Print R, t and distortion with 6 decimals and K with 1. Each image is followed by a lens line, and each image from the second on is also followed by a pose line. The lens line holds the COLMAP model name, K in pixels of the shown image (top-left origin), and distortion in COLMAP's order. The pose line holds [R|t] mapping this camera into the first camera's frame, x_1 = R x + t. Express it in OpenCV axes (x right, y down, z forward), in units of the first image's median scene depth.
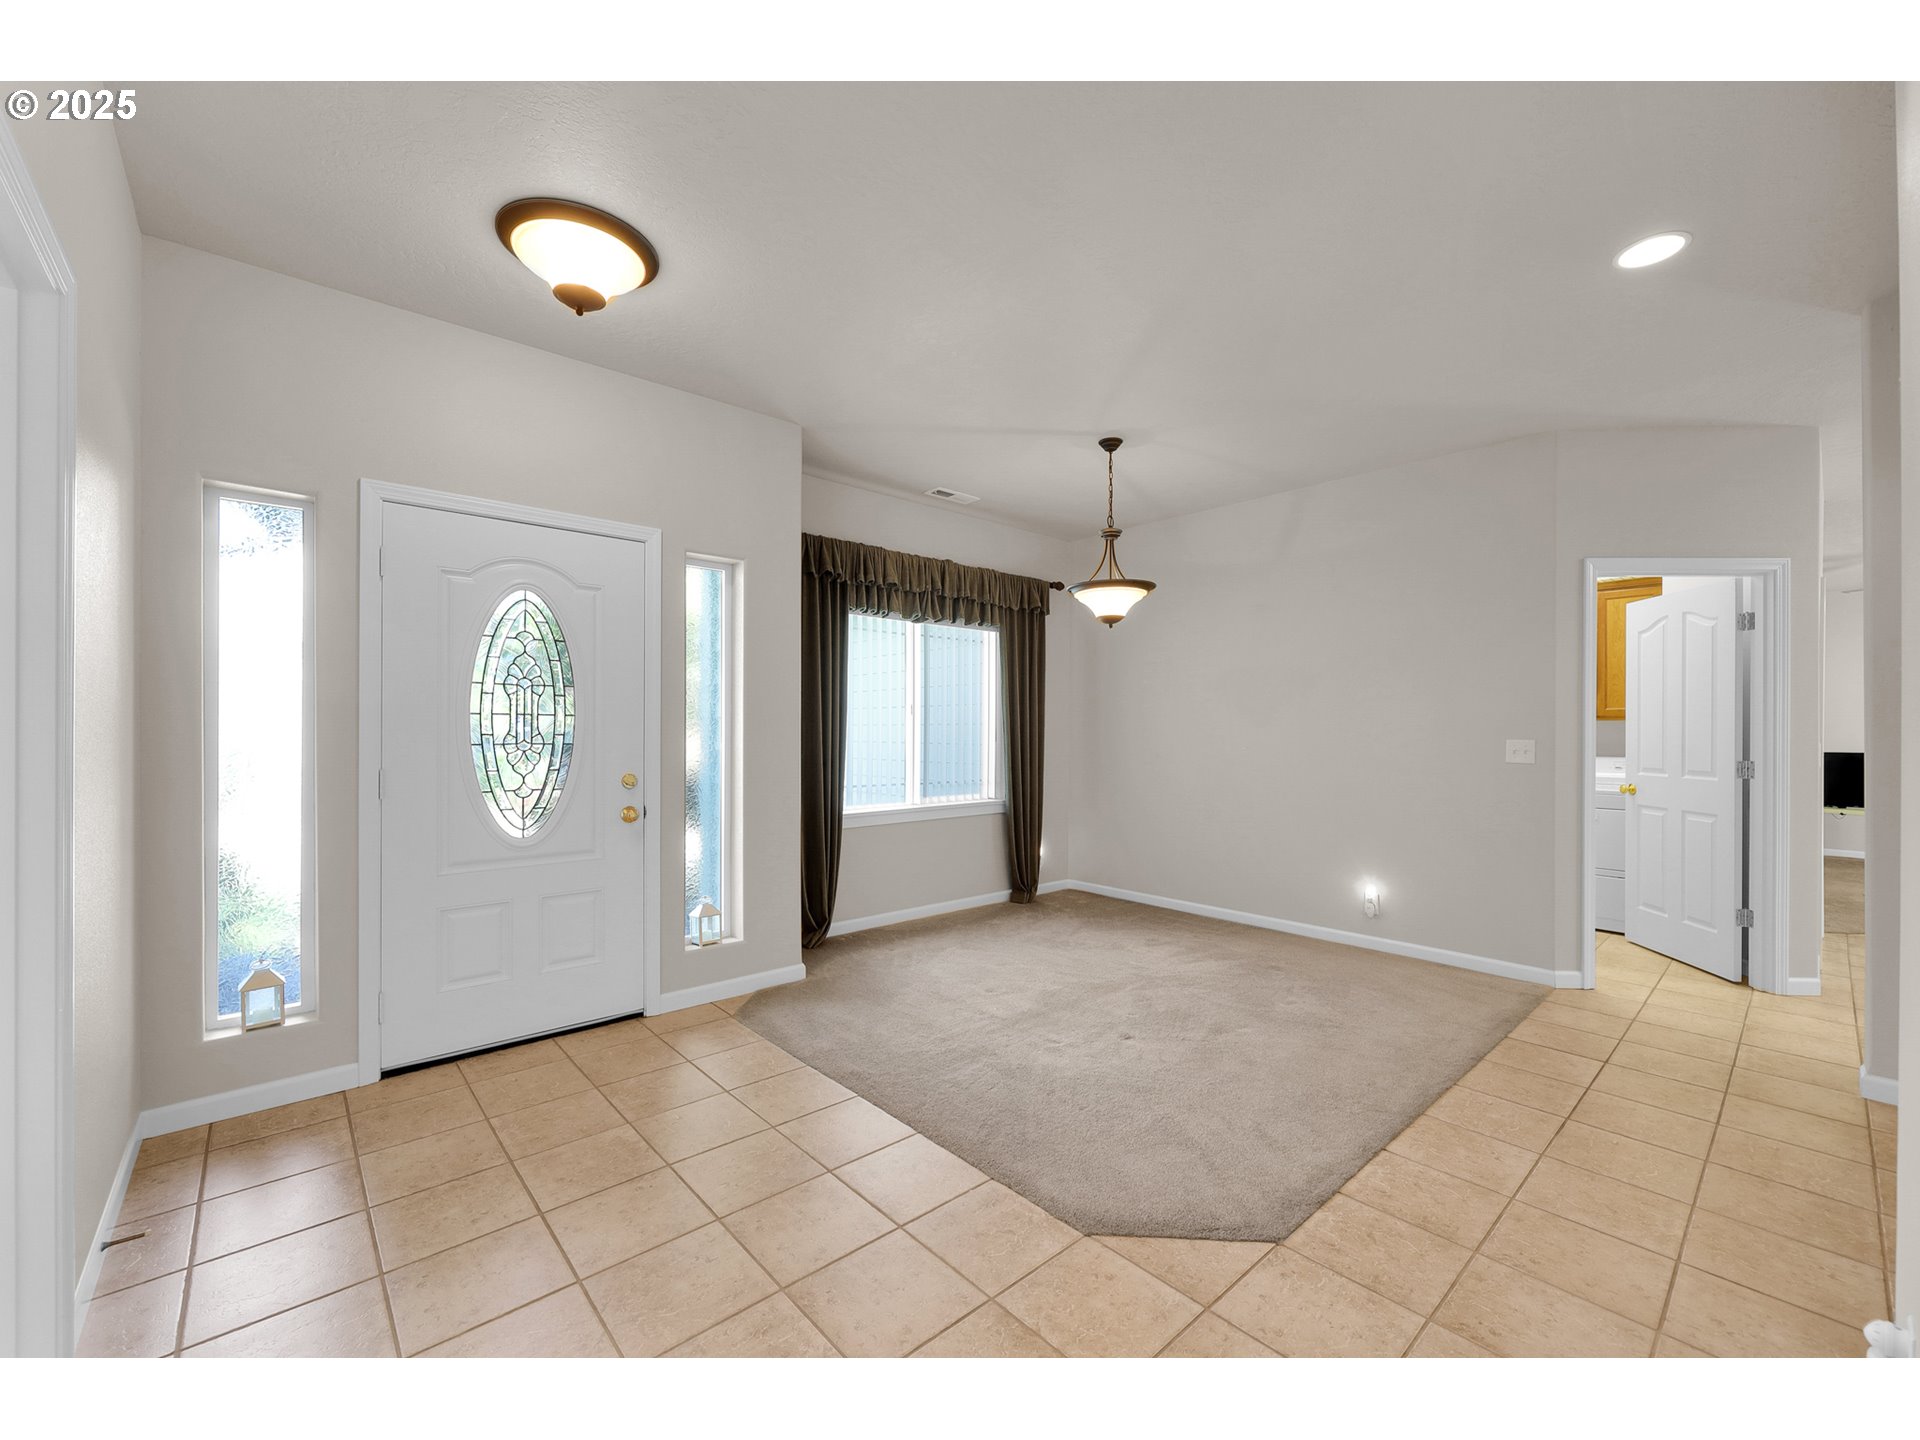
lens RADIAL K [[776.1, 0, 966.4], [0, 776.1, 728.8], [0, 0, 1]] dist [-0.005536, -0.000427]
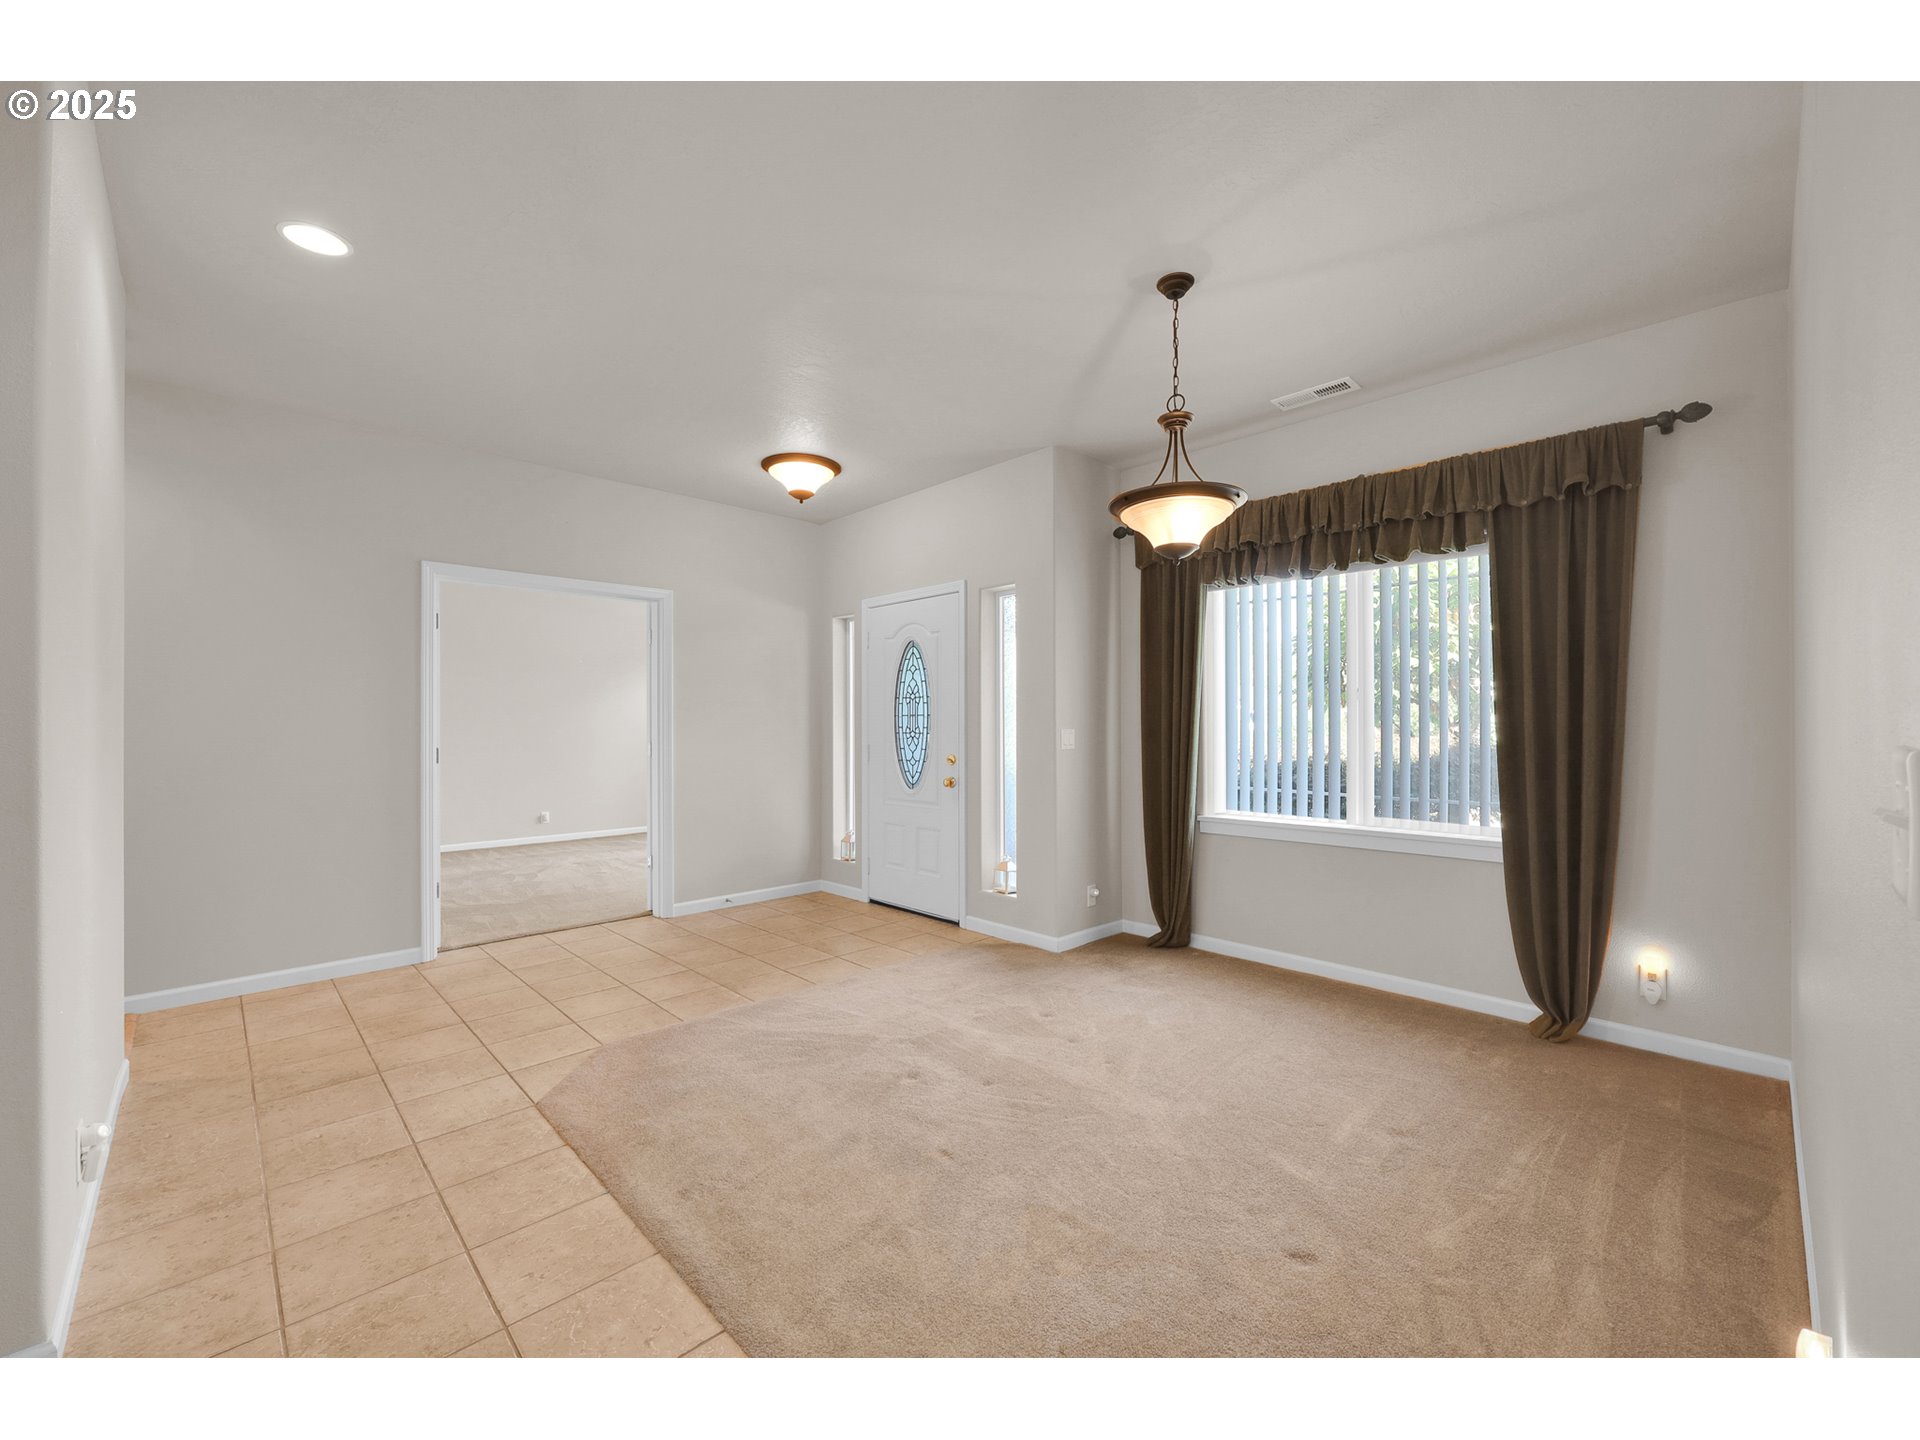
lens RADIAL K [[776.1, 0, 968.5], [0, 776.1, 720.1], [0, 0, 1]] dist [-0.005536, -0.000427]
pose [[0.045087, -0.009338, -0.998939, 1.058598], [0.008174, 0.999926, -0.008978, 0.007279], [0.998950, -0.007760, 0.045160, 1.003316]]
